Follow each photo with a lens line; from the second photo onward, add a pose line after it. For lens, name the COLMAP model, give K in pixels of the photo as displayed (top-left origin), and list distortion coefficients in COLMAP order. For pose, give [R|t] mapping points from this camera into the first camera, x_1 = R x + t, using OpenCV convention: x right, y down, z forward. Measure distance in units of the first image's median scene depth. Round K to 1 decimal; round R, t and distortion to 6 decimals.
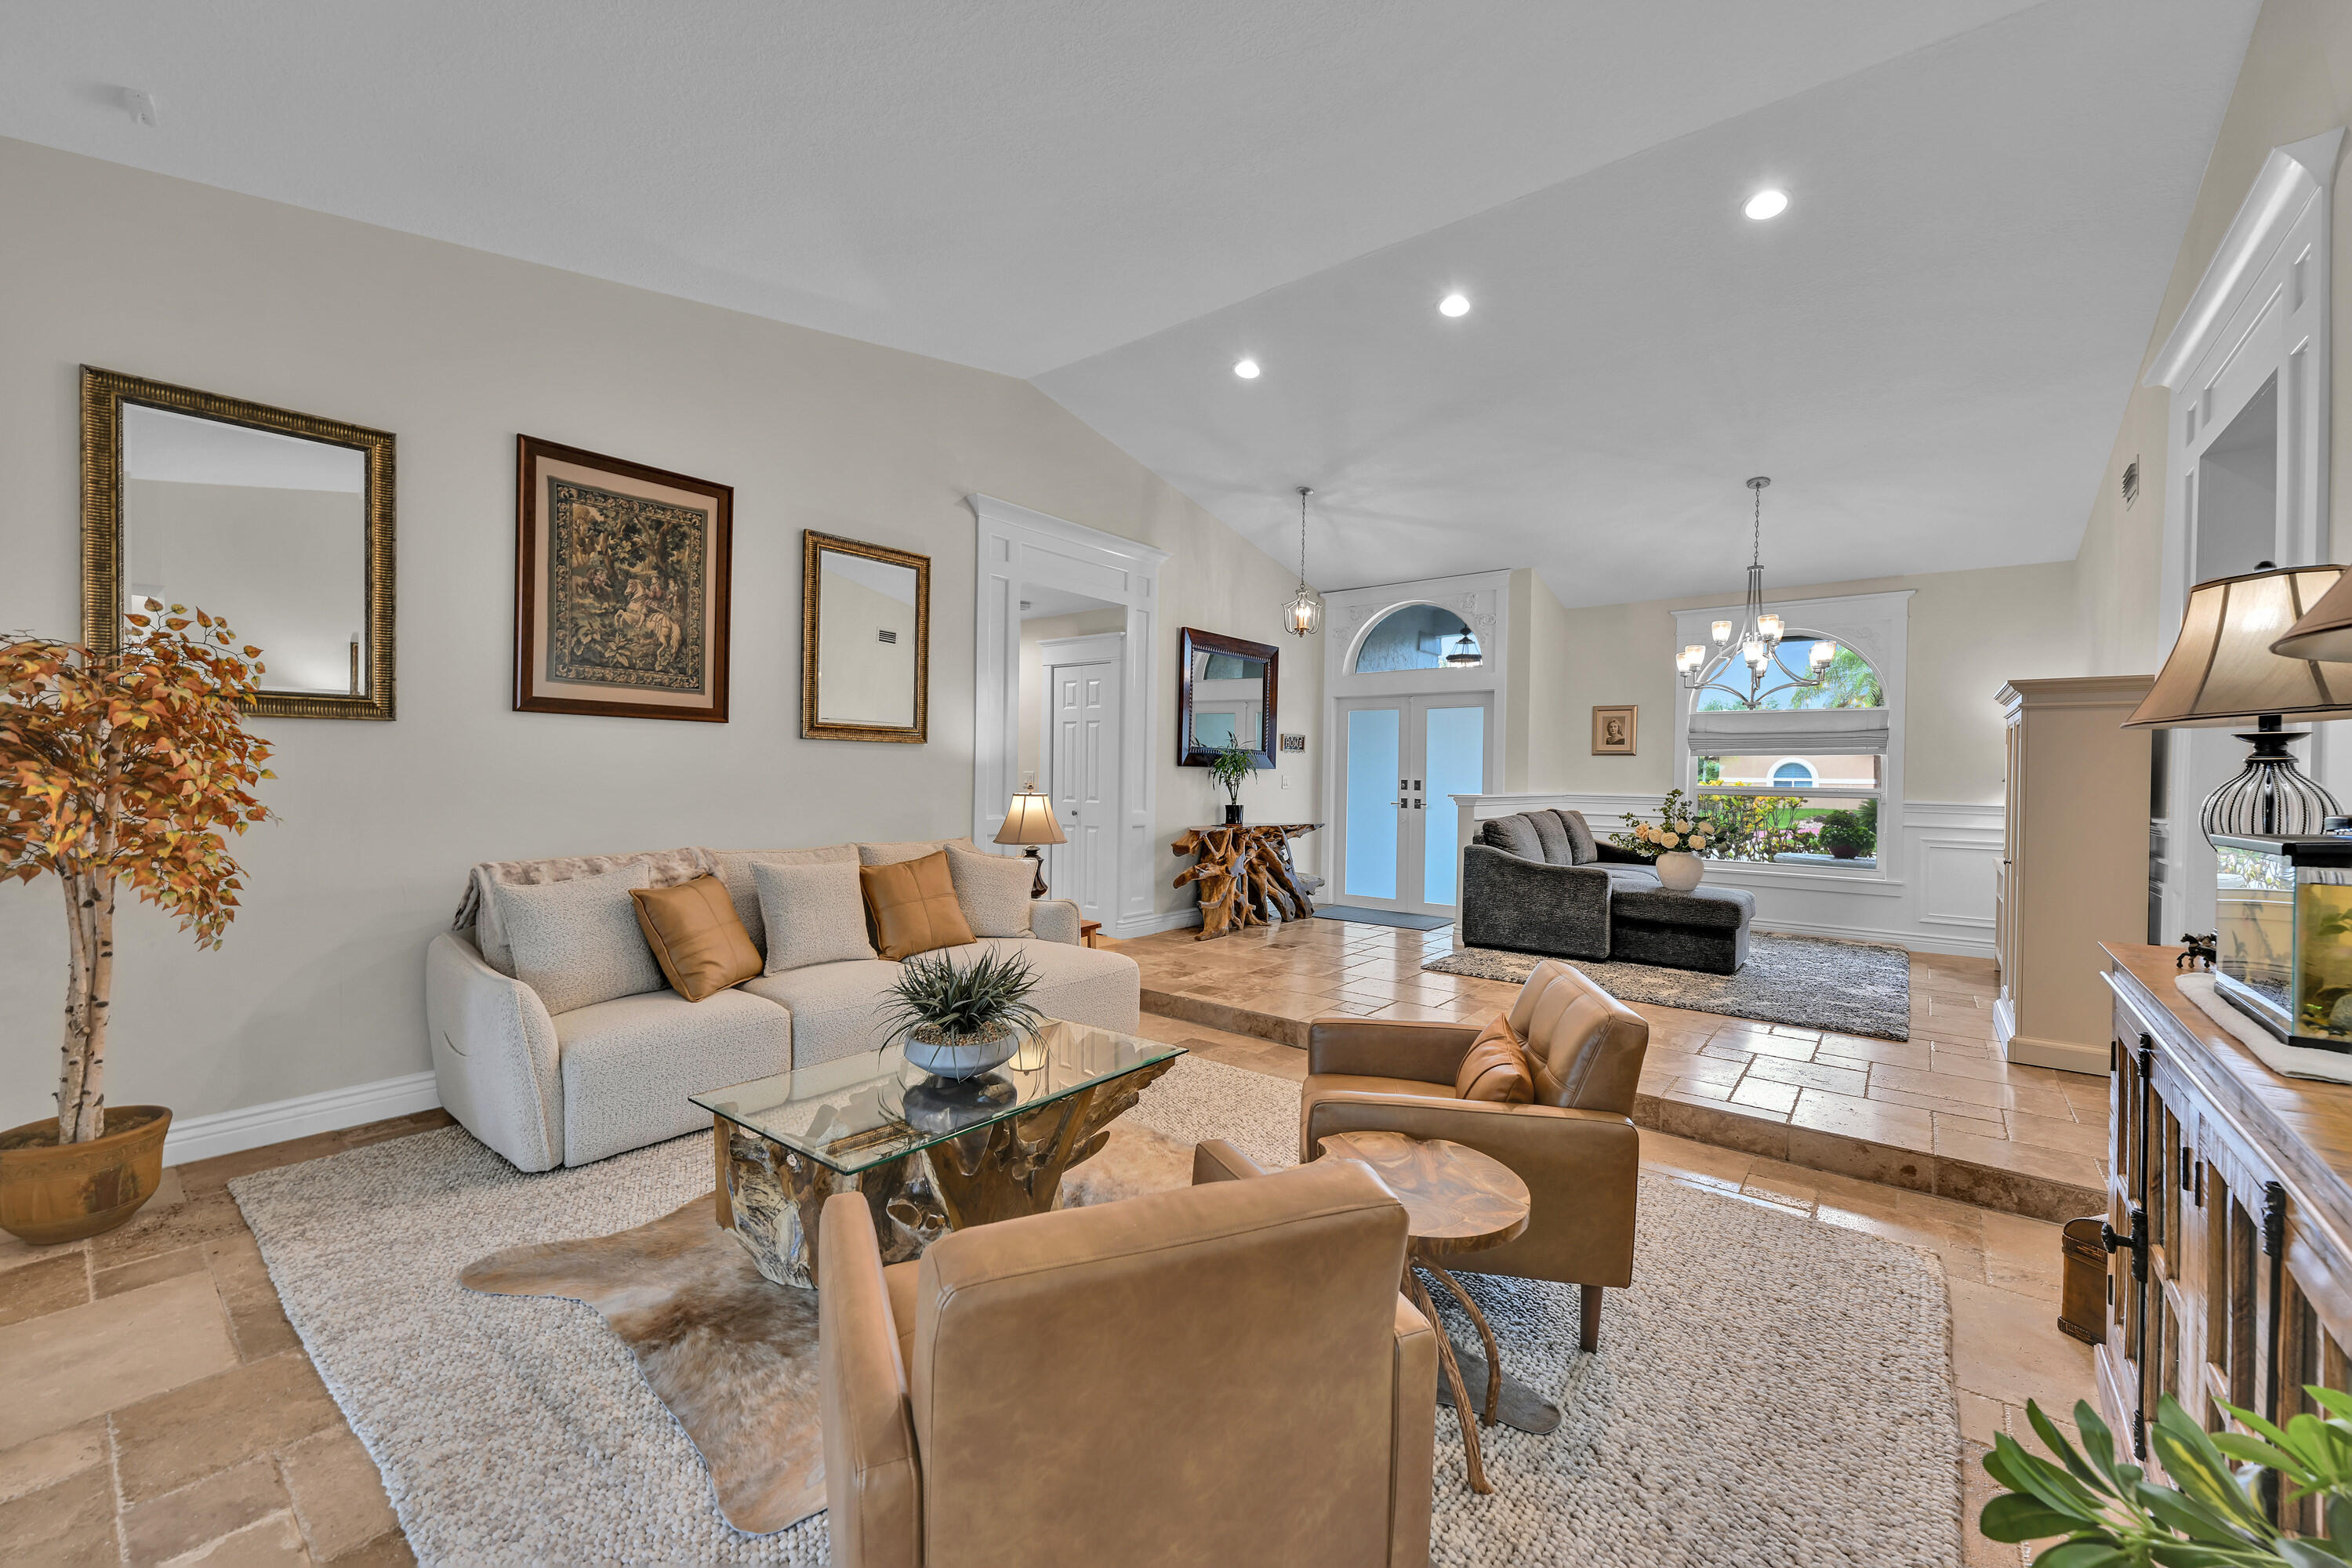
lens RADIAL K [[932.1, 0, 1170.4], [0, 932.1, 786.0], [0, 0, 1]] dist [-0.002742, 0.000784]
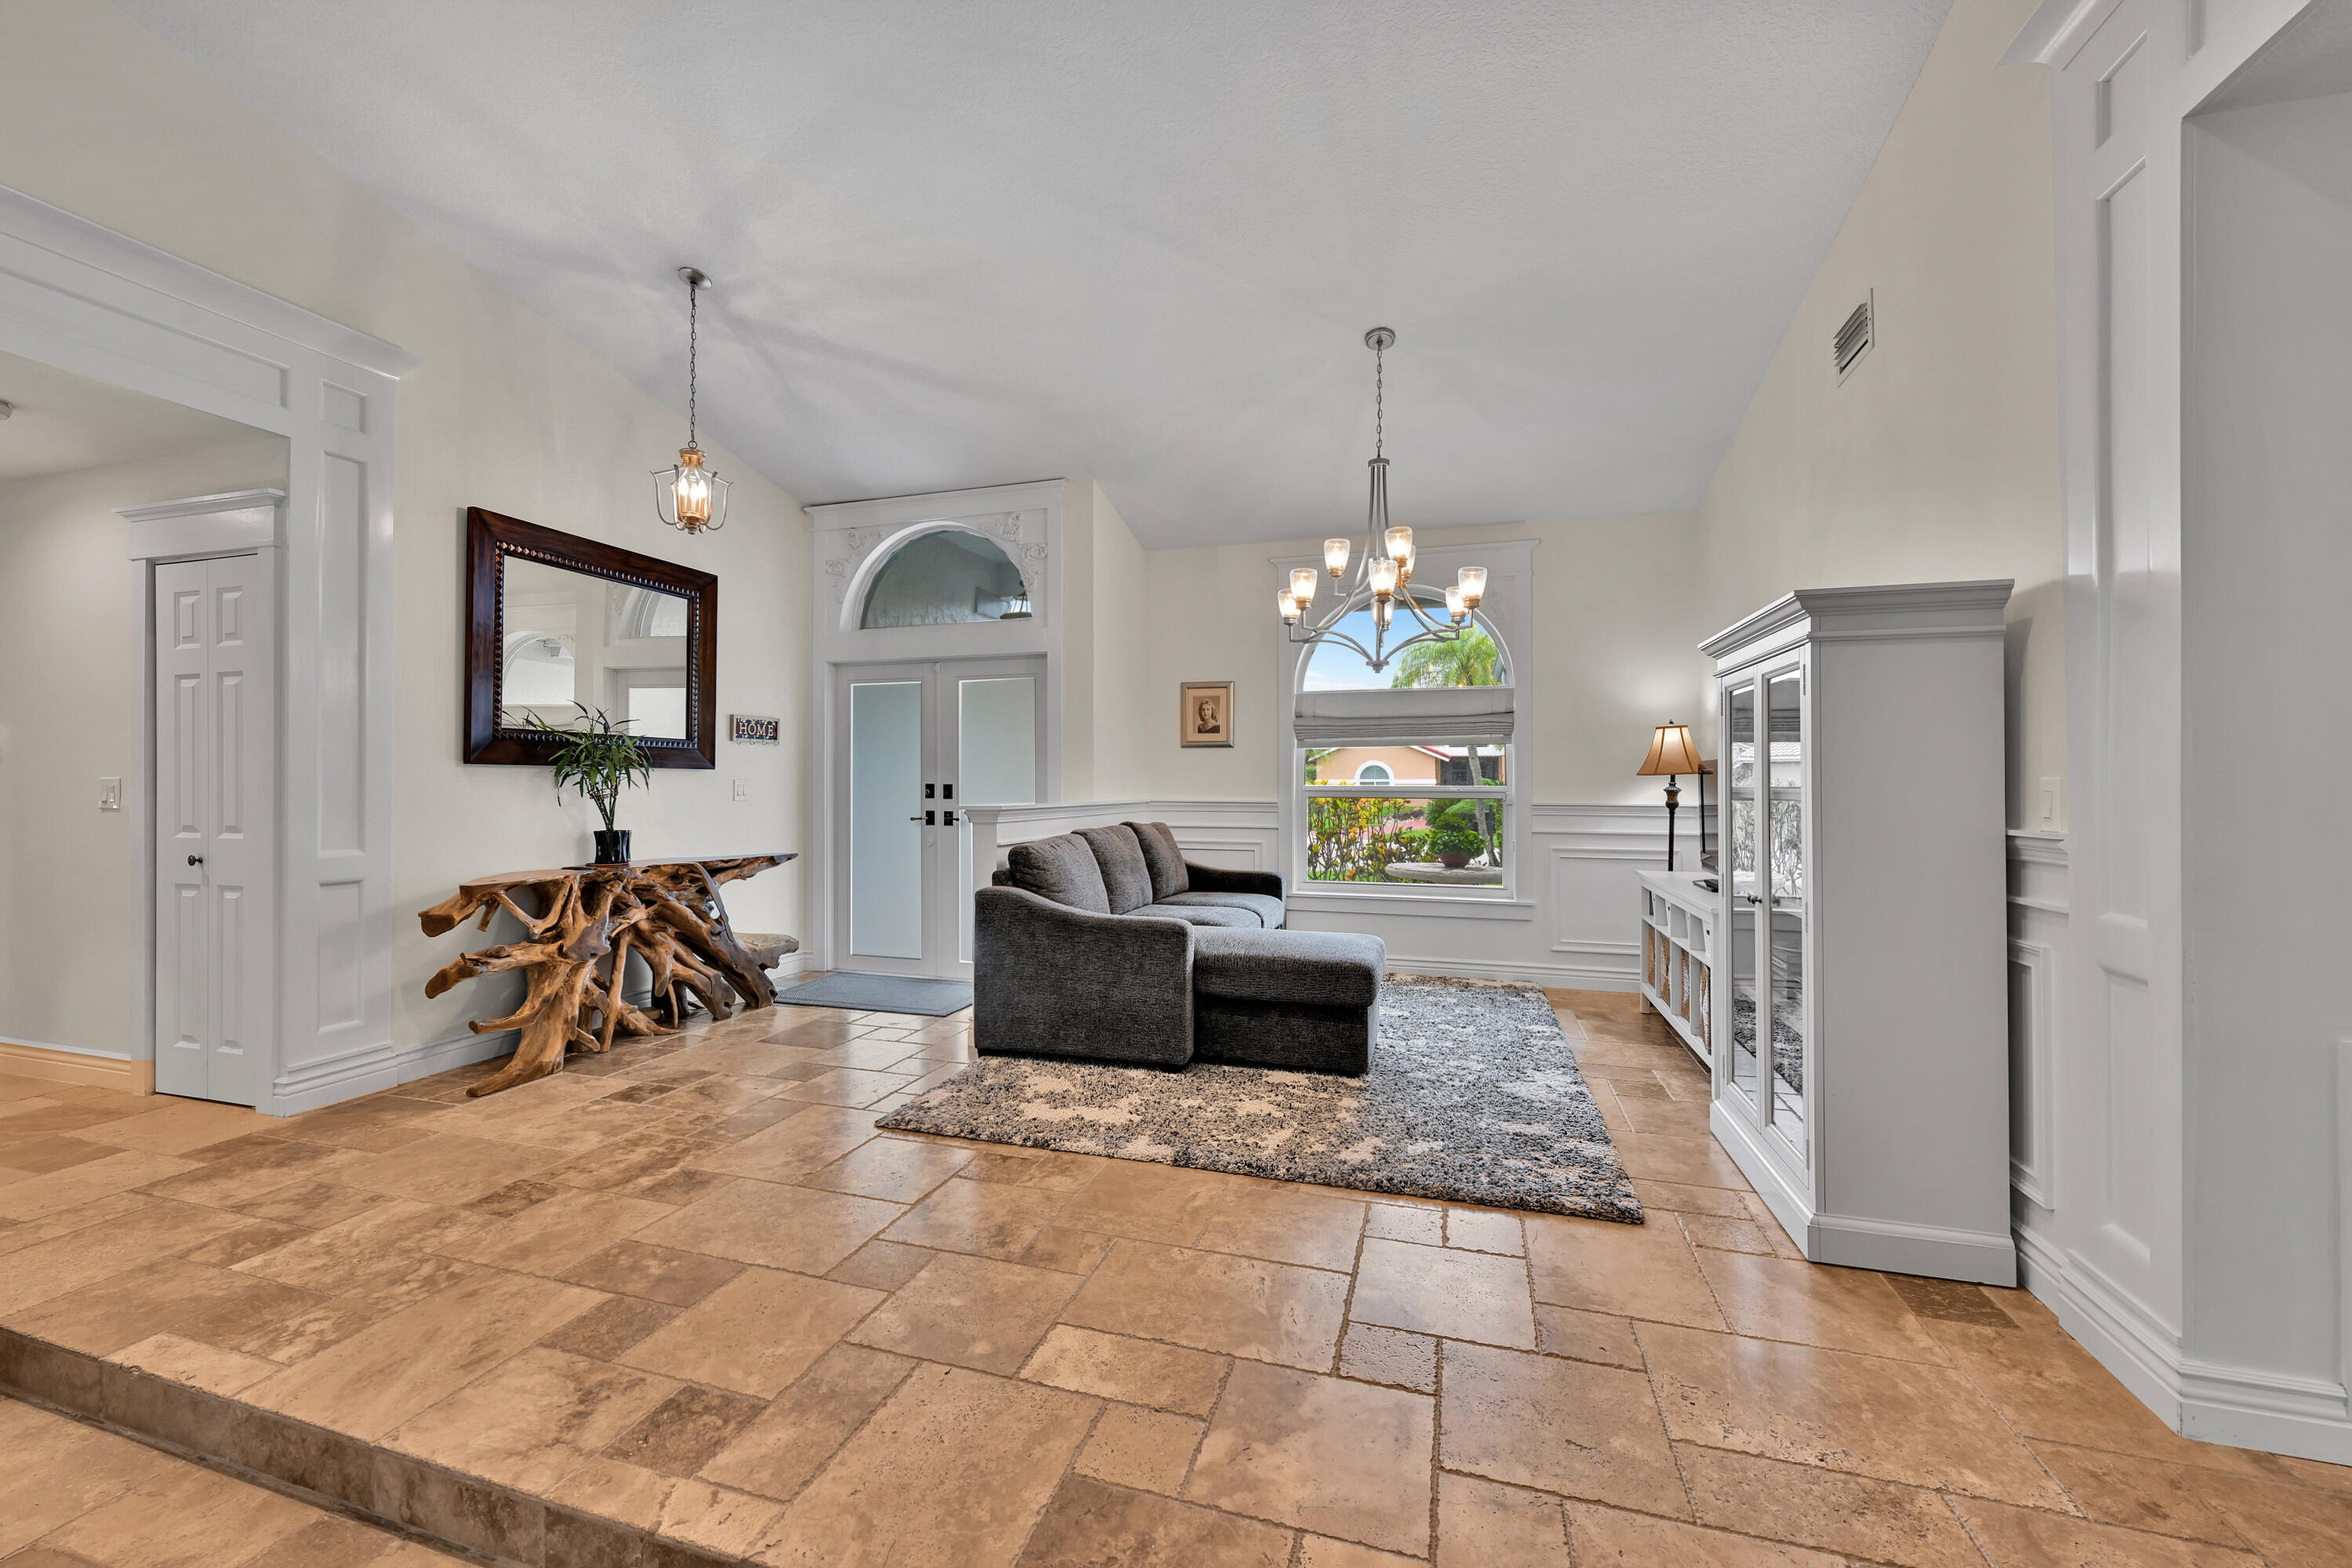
lens RADIAL K [[932.1, 0, 1171.7], [0, 932.1, 785.6], [0, 0, 1]] dist [-0.002742, 0.000784]
pose [[0.928261, -0.014560, 0.371644, 0.185703], [0.017773, 0.999828, -0.005220, 0.001496], [-0.371505, 0.011451, 0.928360, 0.342664]]
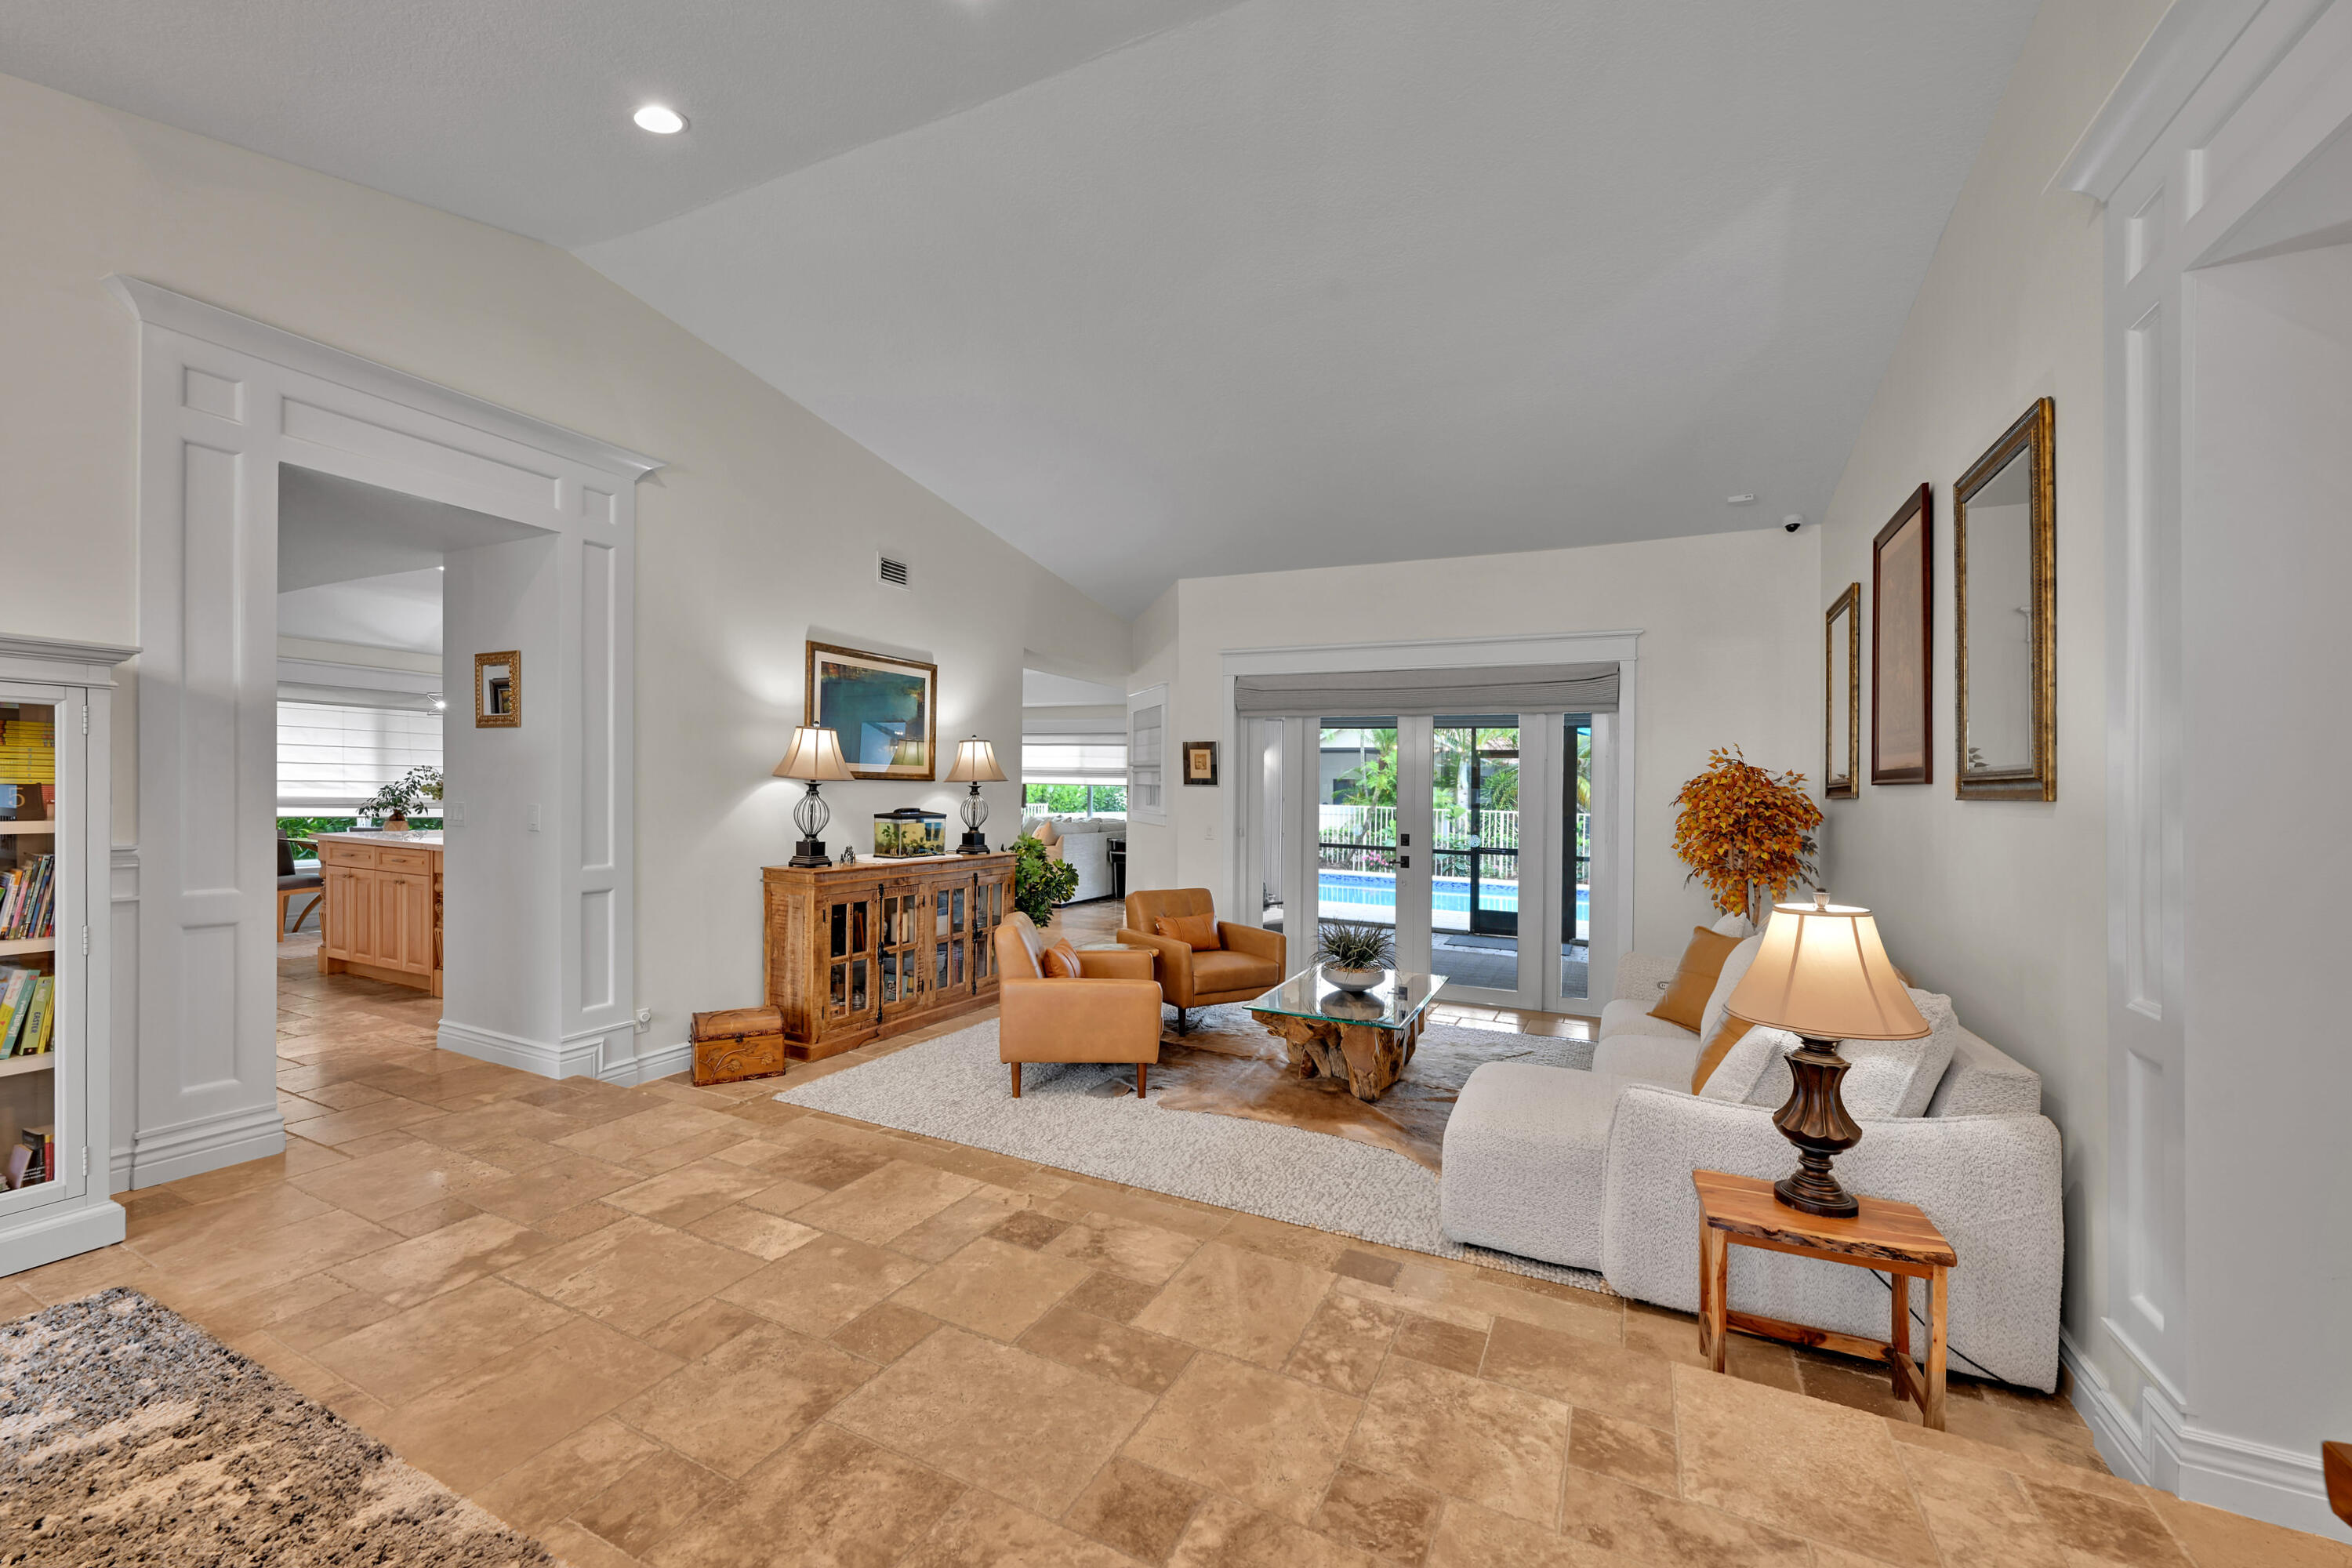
lens RADIAL K [[932.1, 0, 1159.6], [0, 932.1, 758.5], [0, 0, 1]] dist [-0.002742, 0.000784]
pose [[-0.977306, -0.041109, -0.207807, 0.192709], [-0.038026, 0.999100, -0.018810, -0.030083], [0.208394, -0.010481, -0.977989, 1.002322]]
